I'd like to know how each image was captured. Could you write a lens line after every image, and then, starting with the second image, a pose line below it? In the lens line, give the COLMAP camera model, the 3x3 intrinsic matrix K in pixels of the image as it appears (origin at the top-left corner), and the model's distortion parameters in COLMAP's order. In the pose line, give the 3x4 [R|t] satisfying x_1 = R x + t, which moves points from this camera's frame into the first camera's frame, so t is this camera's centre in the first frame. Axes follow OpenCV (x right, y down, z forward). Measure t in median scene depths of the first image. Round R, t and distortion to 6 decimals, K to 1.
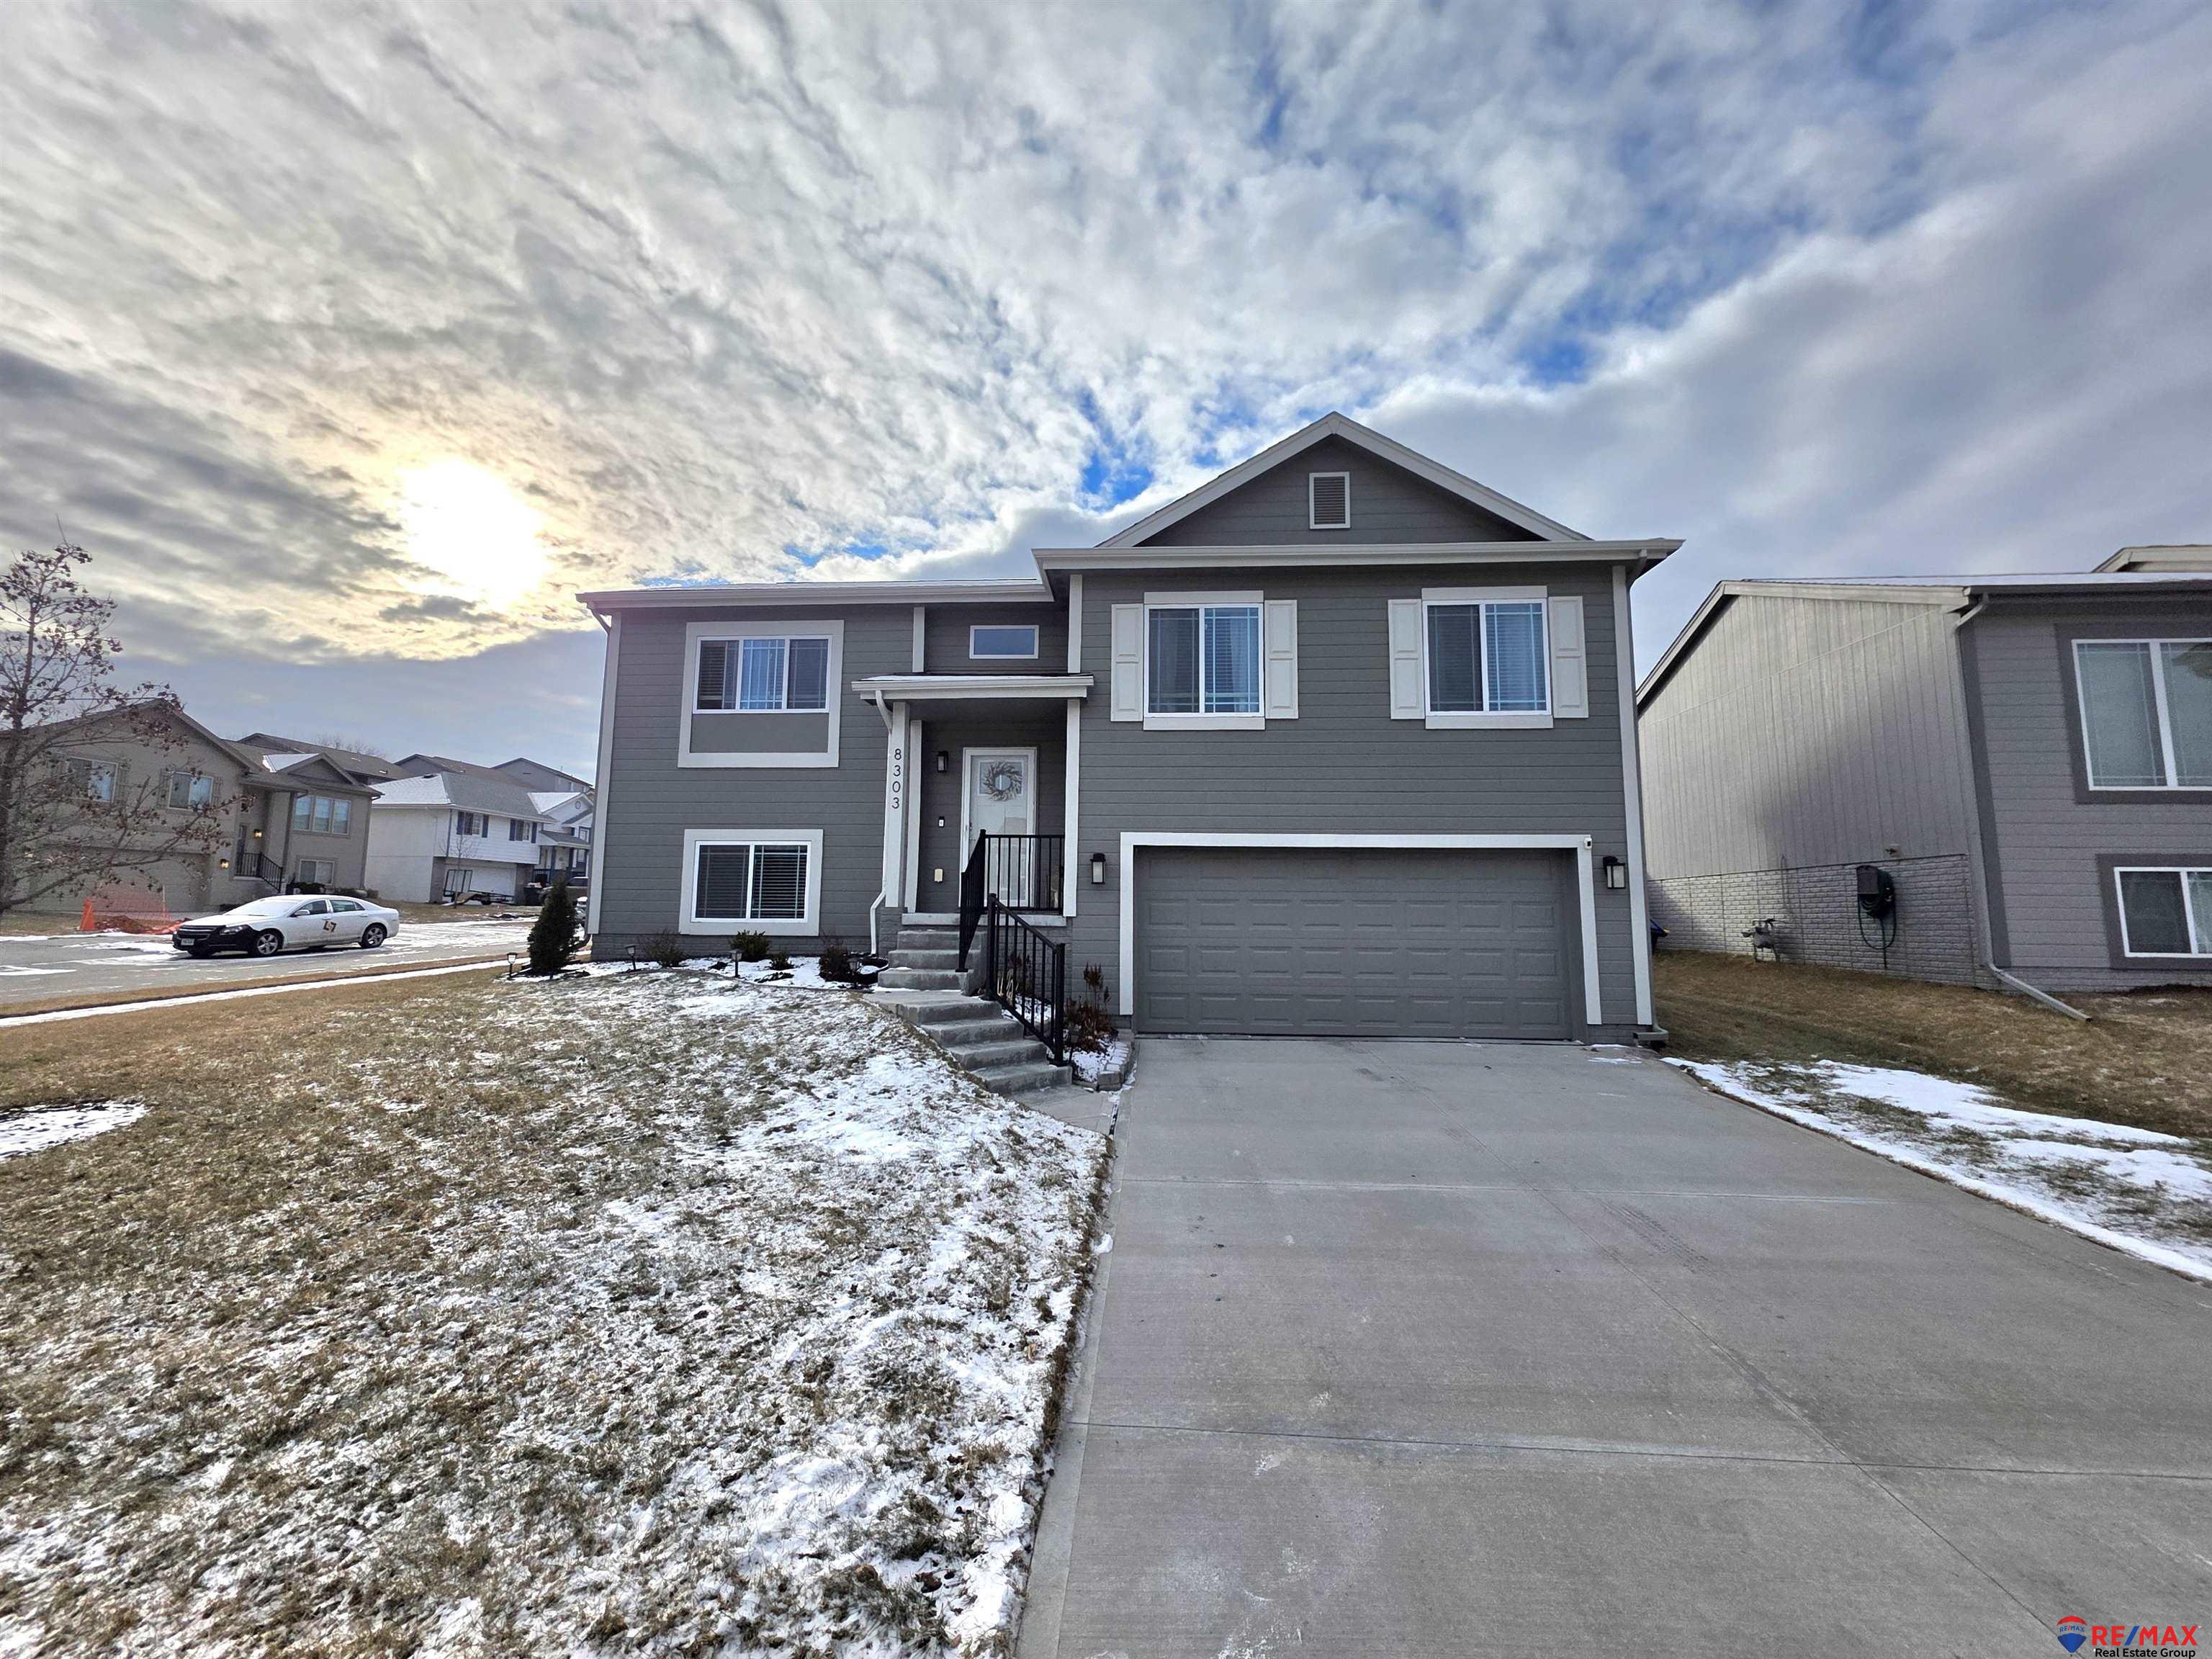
lens RADIAL K [[879.0, 0, 1103.2], [0, 879.0, 821.5], [0, 0, 1]] dist [0.000388, 0.000782]
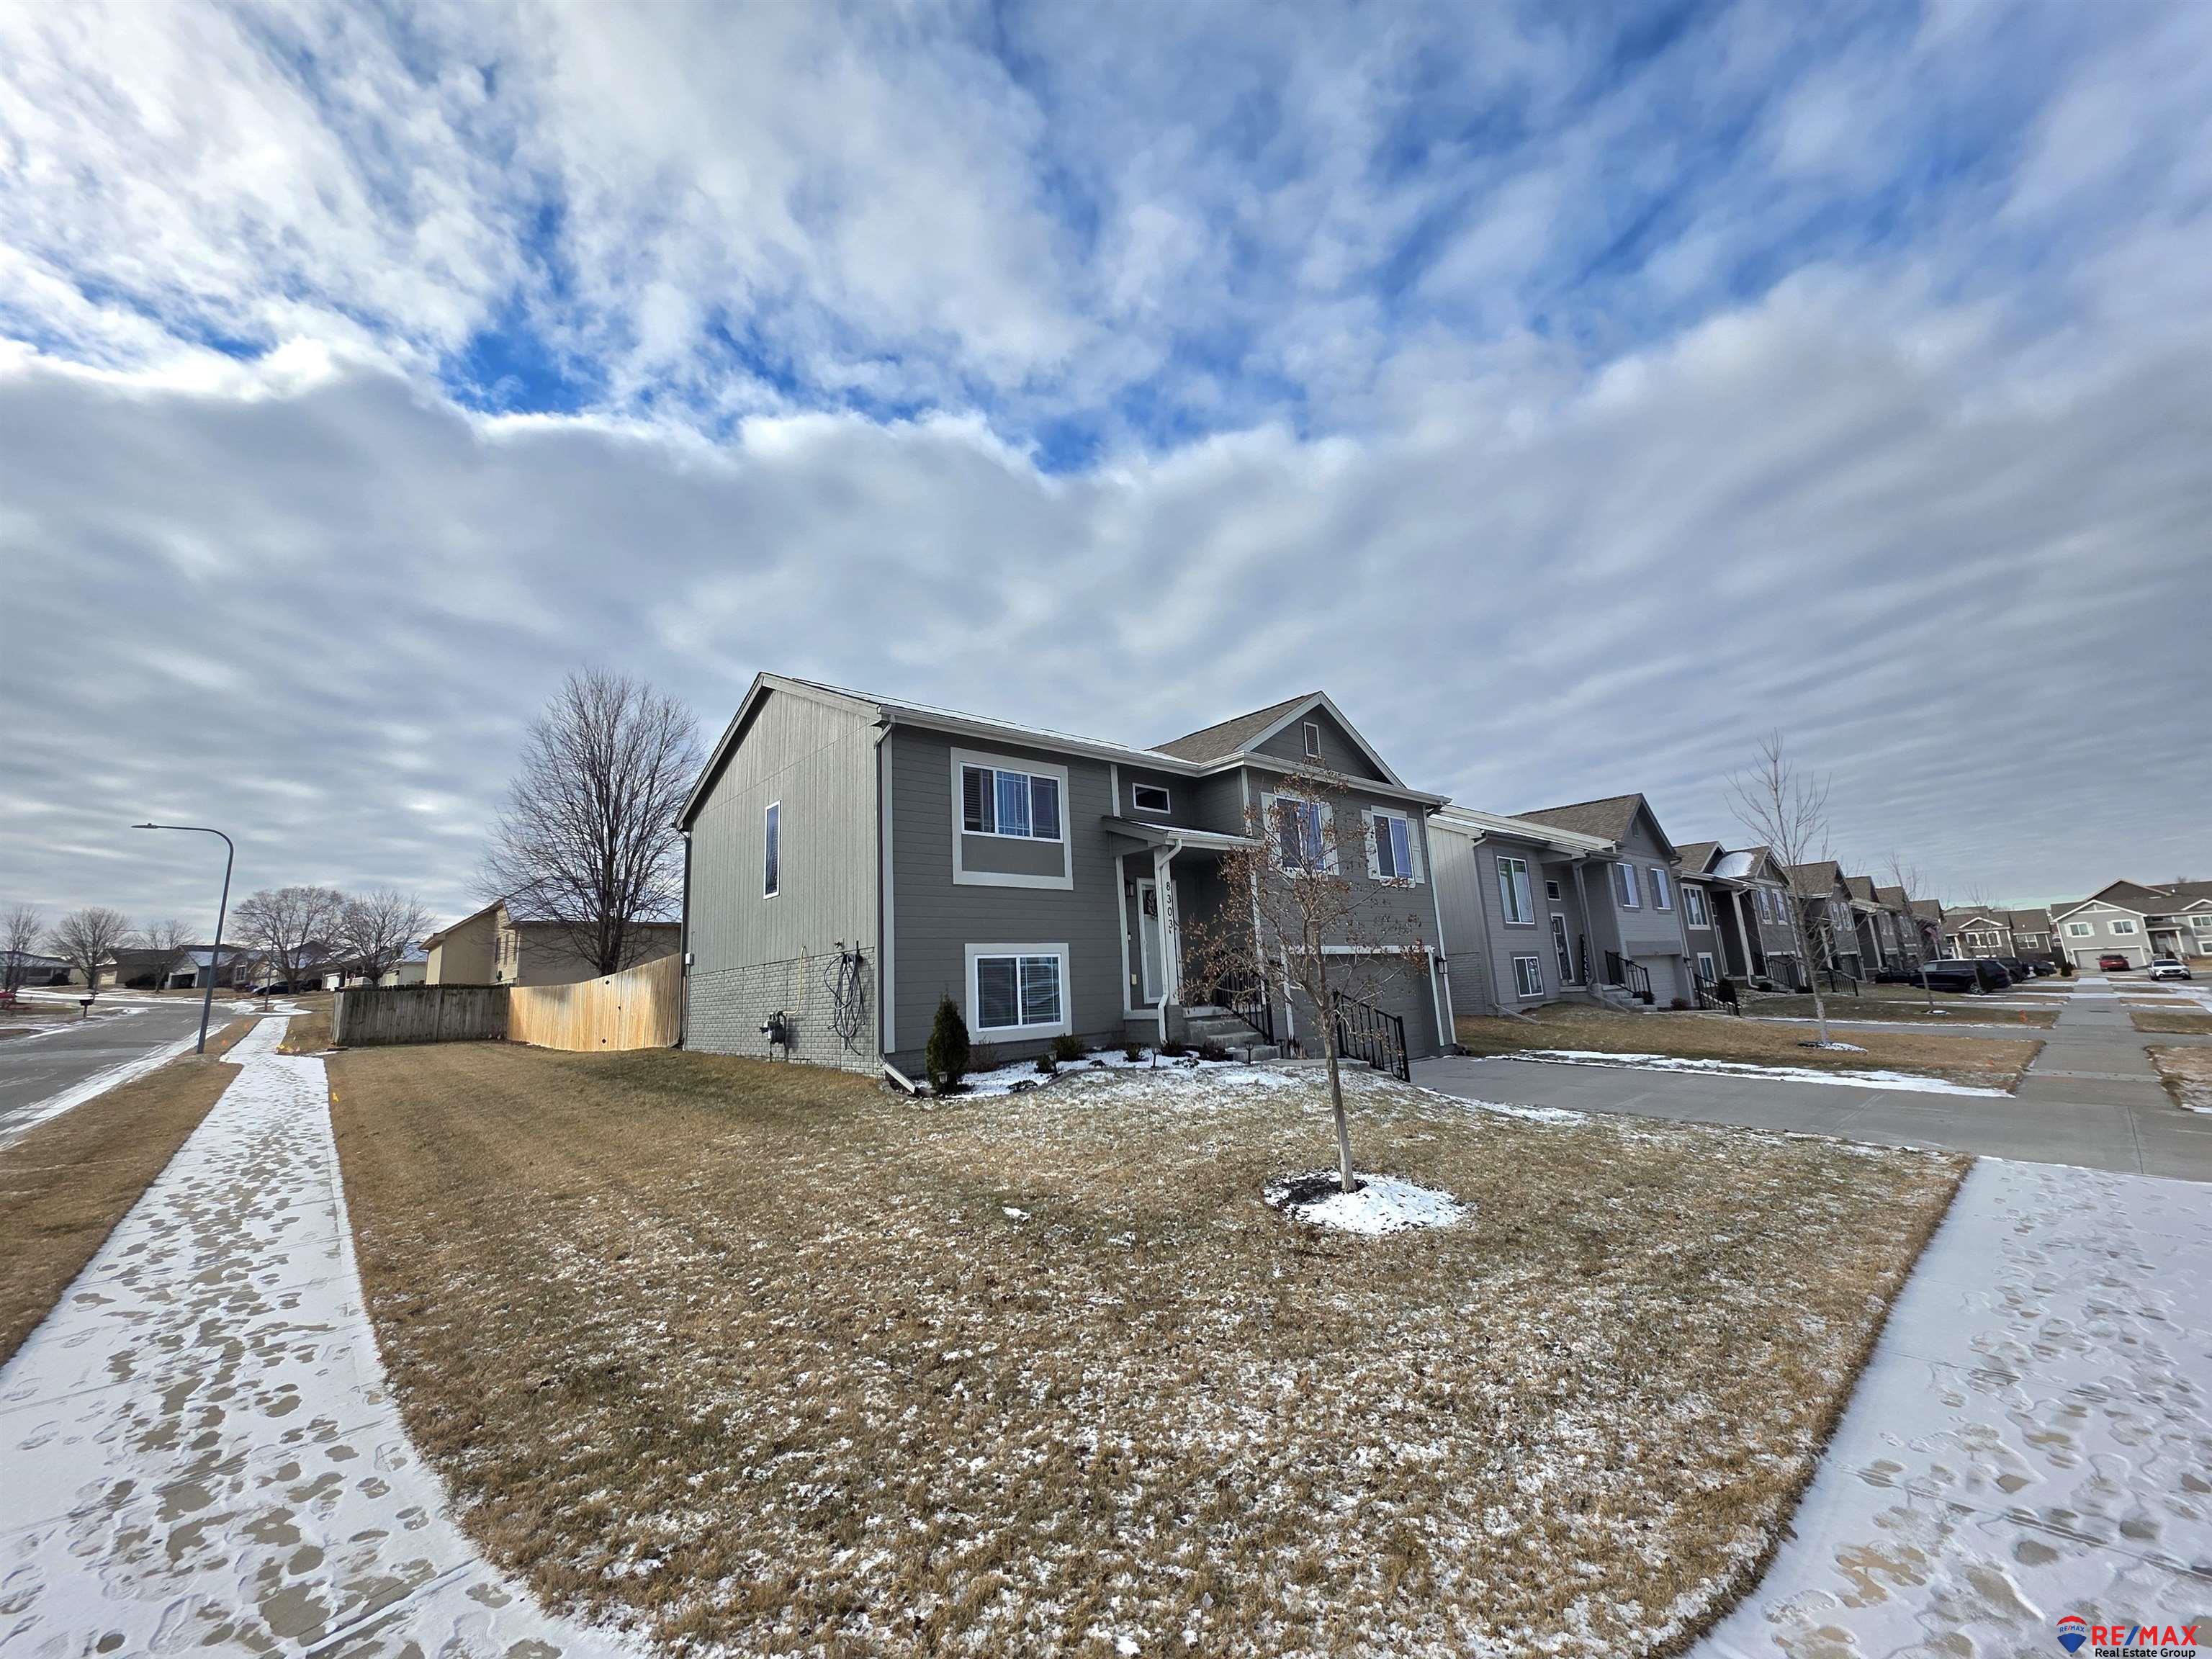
lens RADIAL K [[879.0, 0, 1113.1], [0, 879.0, 829.8], [0, 0, 1]] dist [0.000388, 0.000782]
pose [[0.701188, 0.087987, 0.707527, -1.226214], [-0.019350, 0.994339, -0.104478, -0.022168], [-0.712714, 0.059568, 0.698921, 0.139472]]
